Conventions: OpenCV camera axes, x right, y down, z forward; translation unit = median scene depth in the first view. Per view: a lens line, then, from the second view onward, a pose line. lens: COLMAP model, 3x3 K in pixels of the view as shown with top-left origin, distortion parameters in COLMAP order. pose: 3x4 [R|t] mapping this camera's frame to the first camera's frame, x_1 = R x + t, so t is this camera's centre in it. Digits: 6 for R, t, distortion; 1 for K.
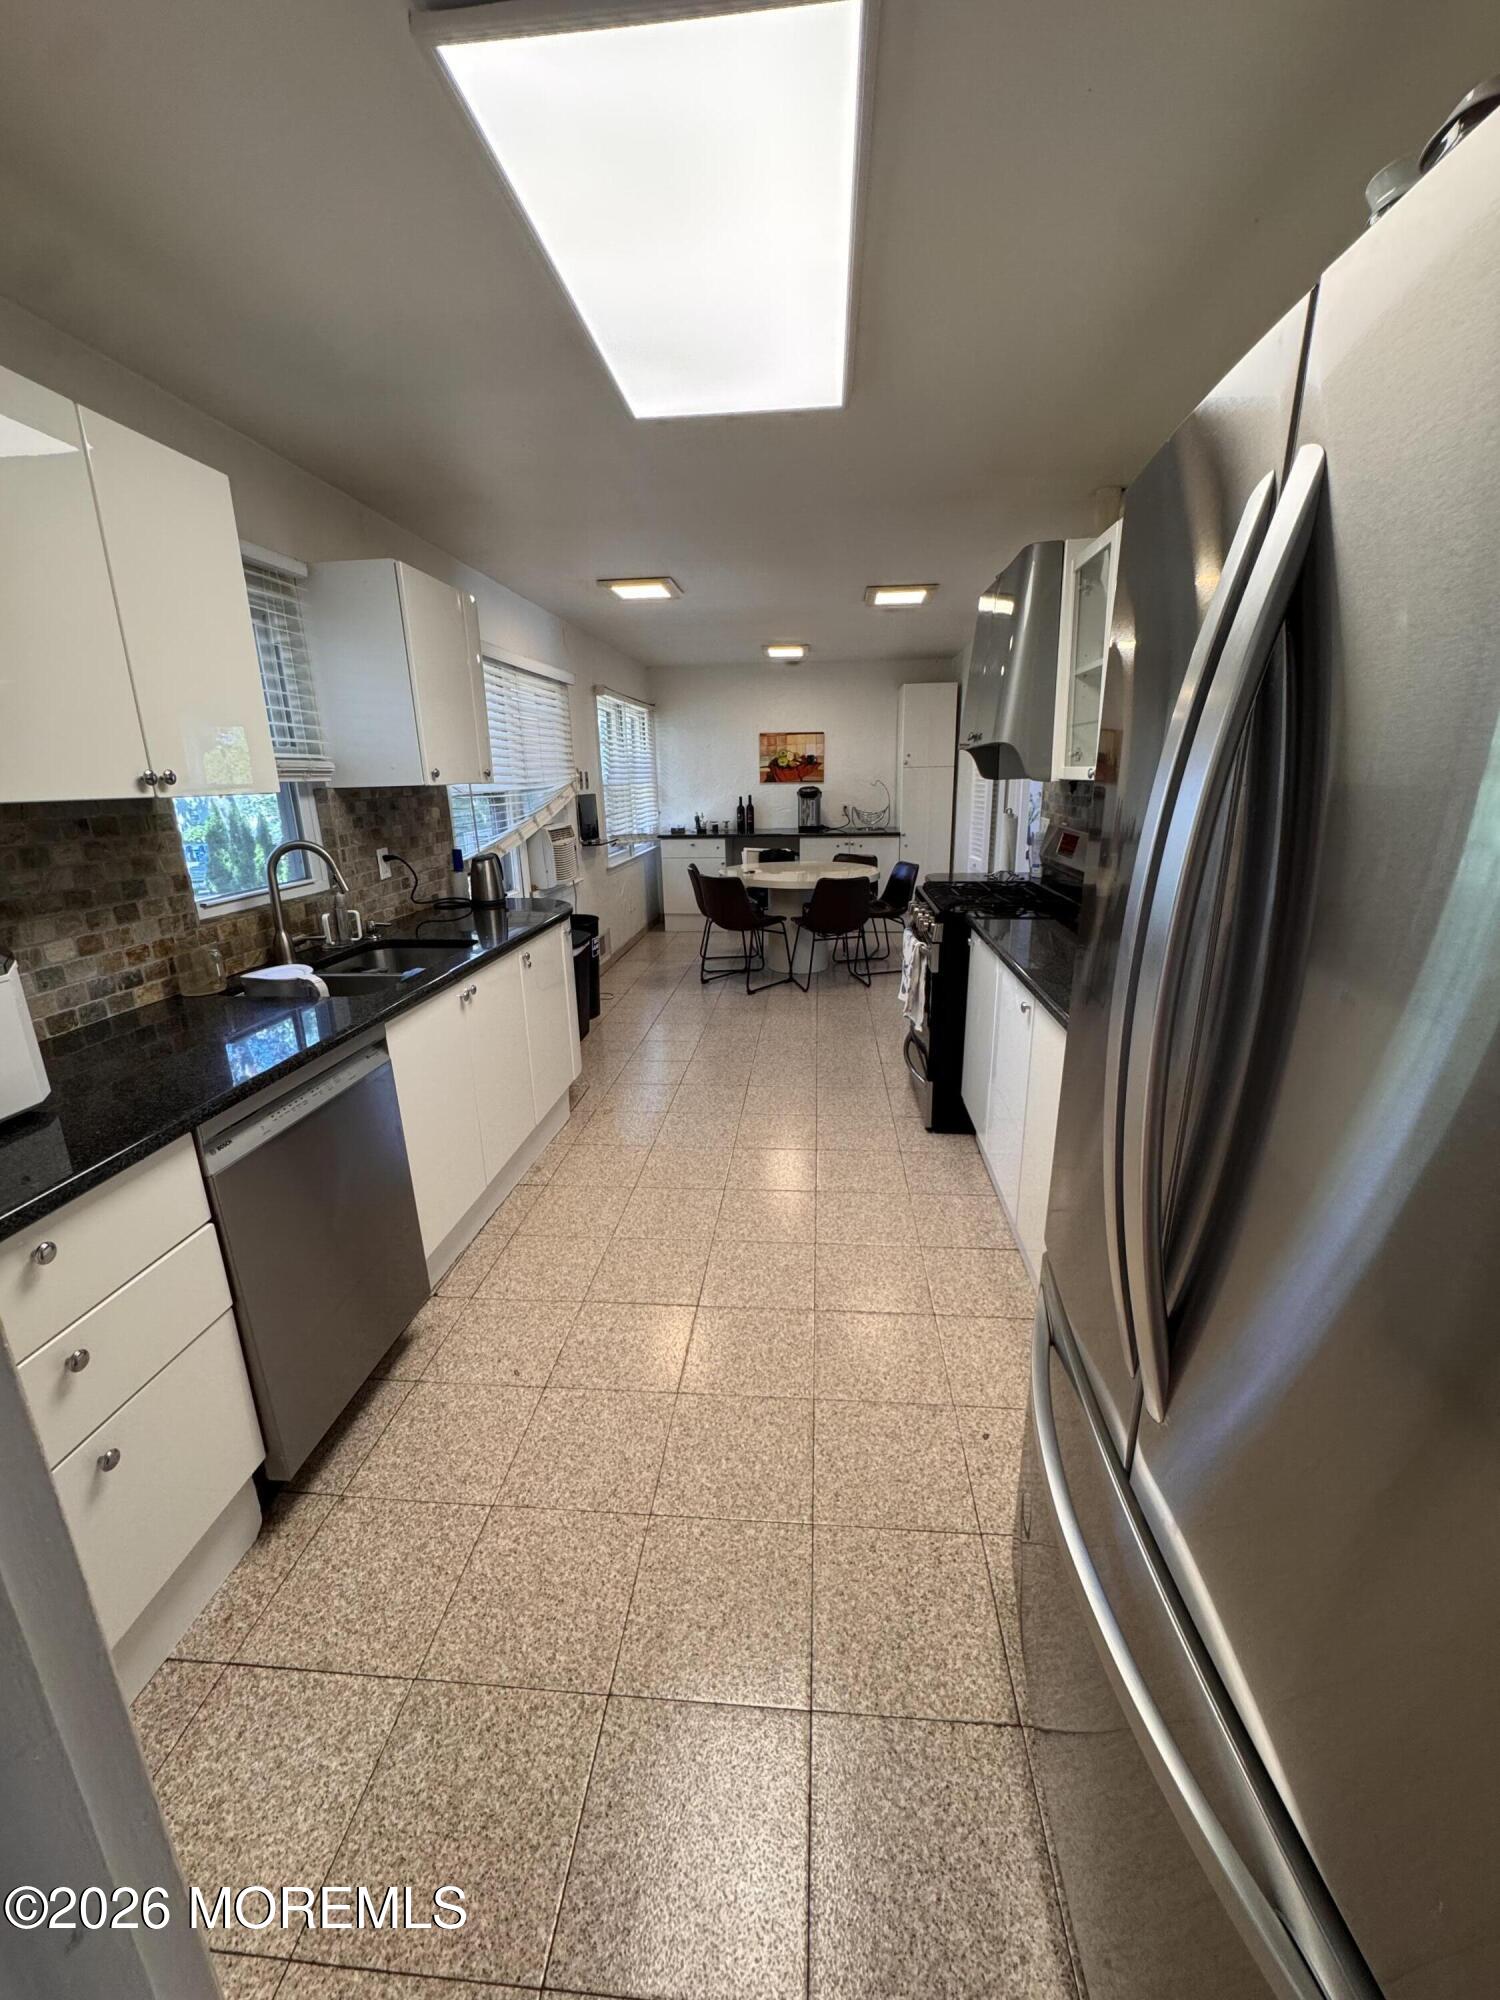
lens RADIAL K [[806.5, 0, 748.8], [0, 806.5, 1003.3], [0, 0, 1]] dist [-0.002789, -0.000109]
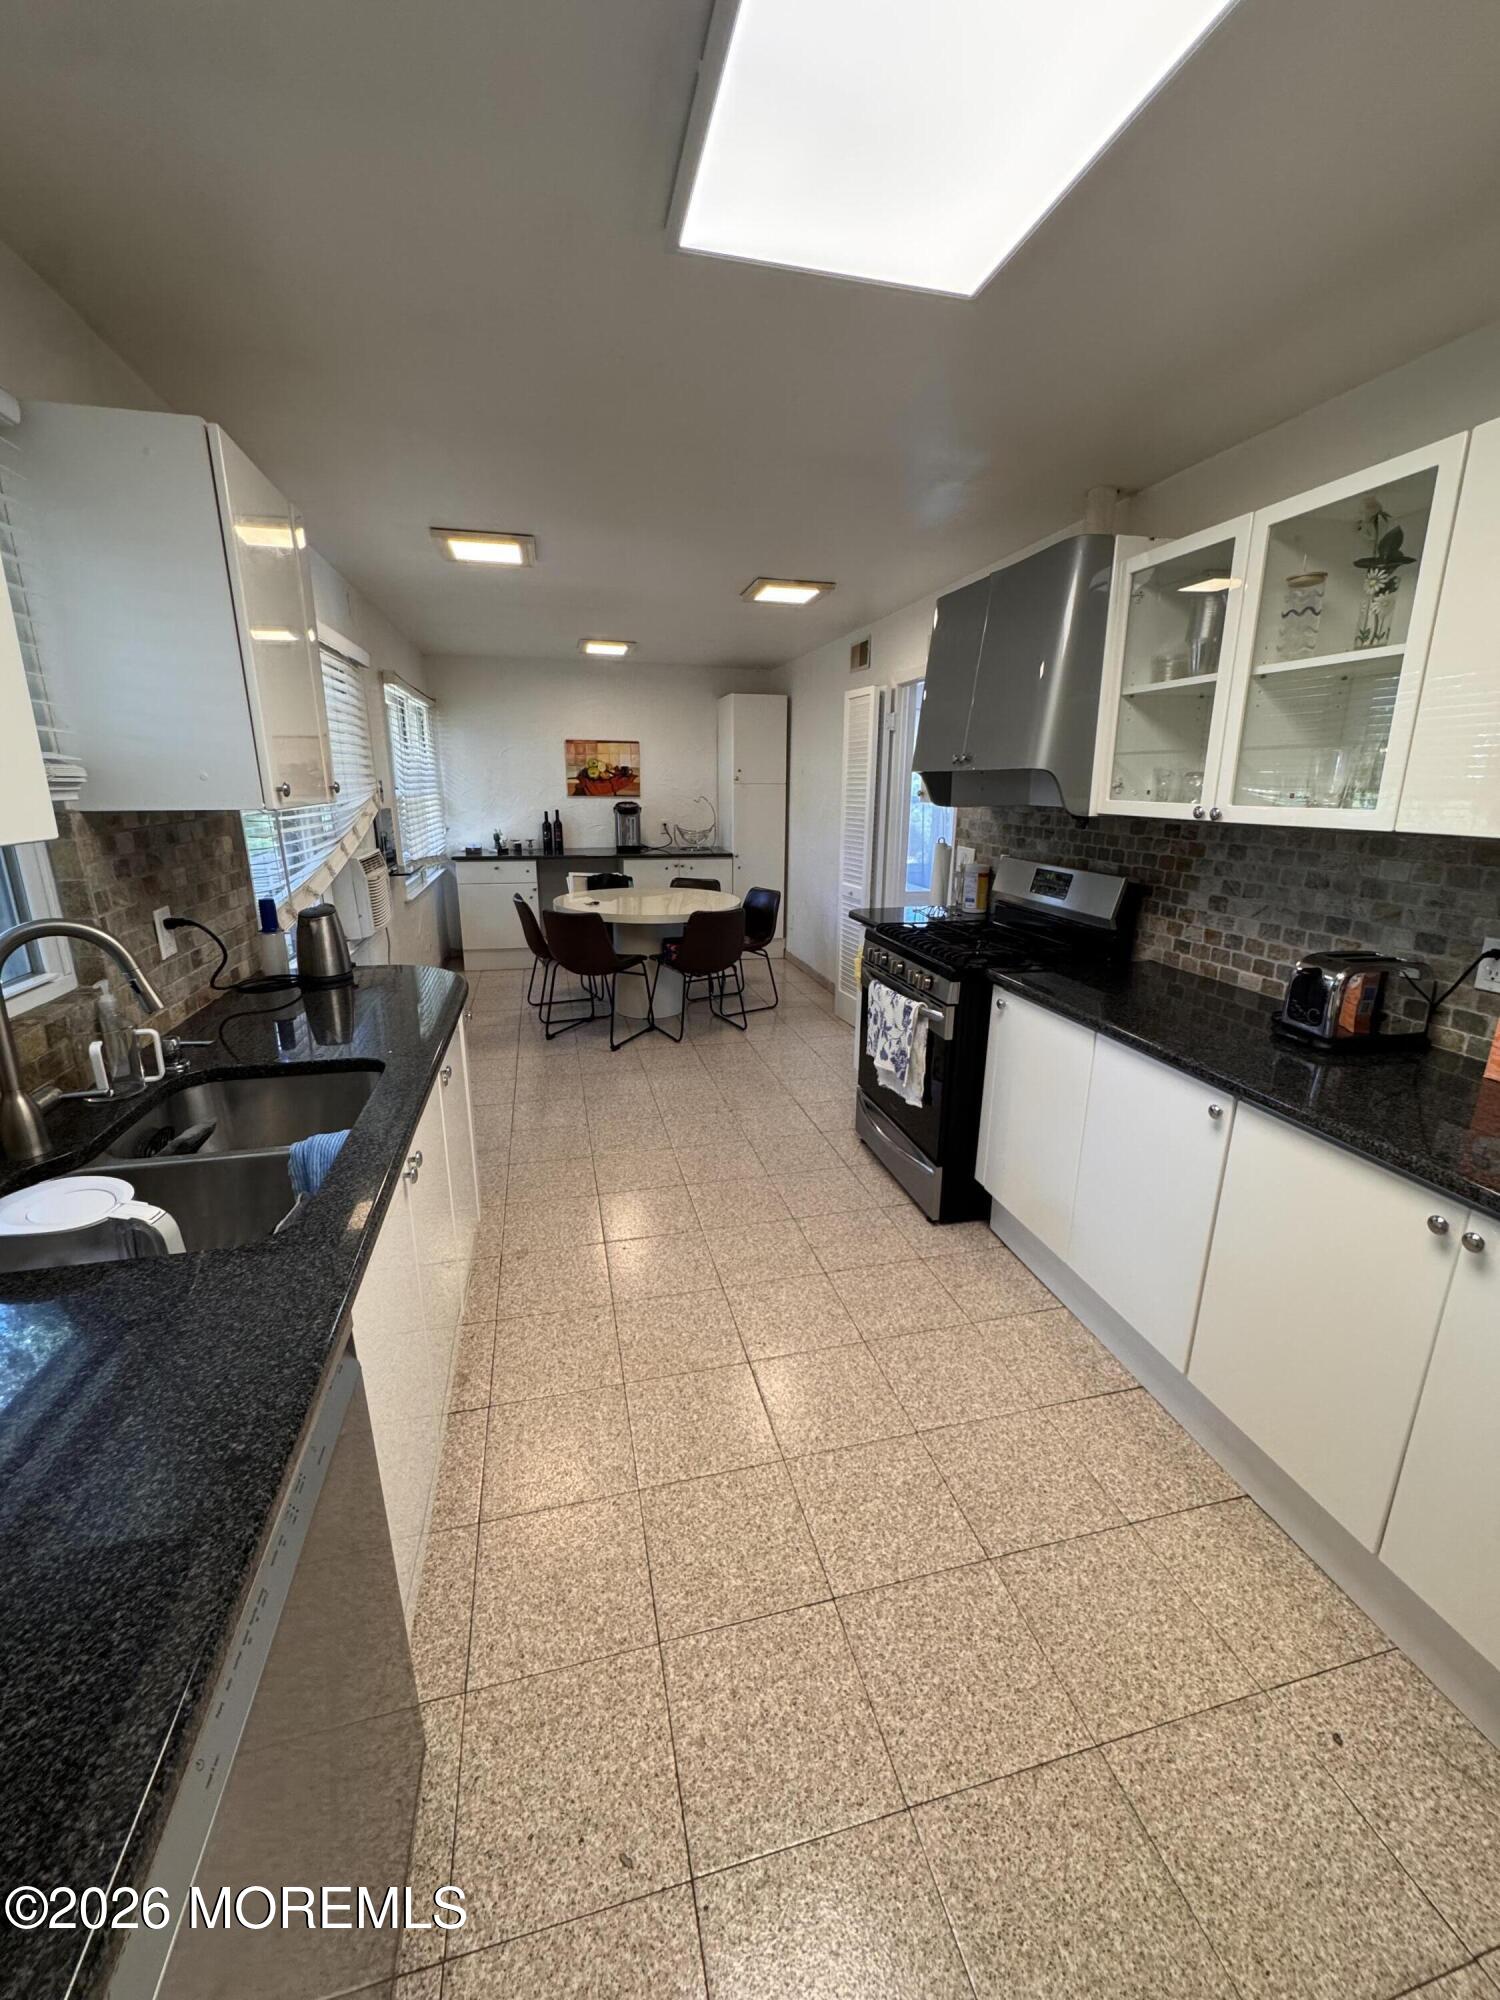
lens RADIAL K [[806.5, 0, 754.0], [0, 806.5, 1001.4], [0, 0, 1]] dist [-0.002789, -0.000109]
pose [[0.944196, -0.061127, 0.323662, -0.118585], [0.065288, 0.997864, -0.002004, -0.046534], [-0.322849, 0.023023, 0.946170, 0.143700]]
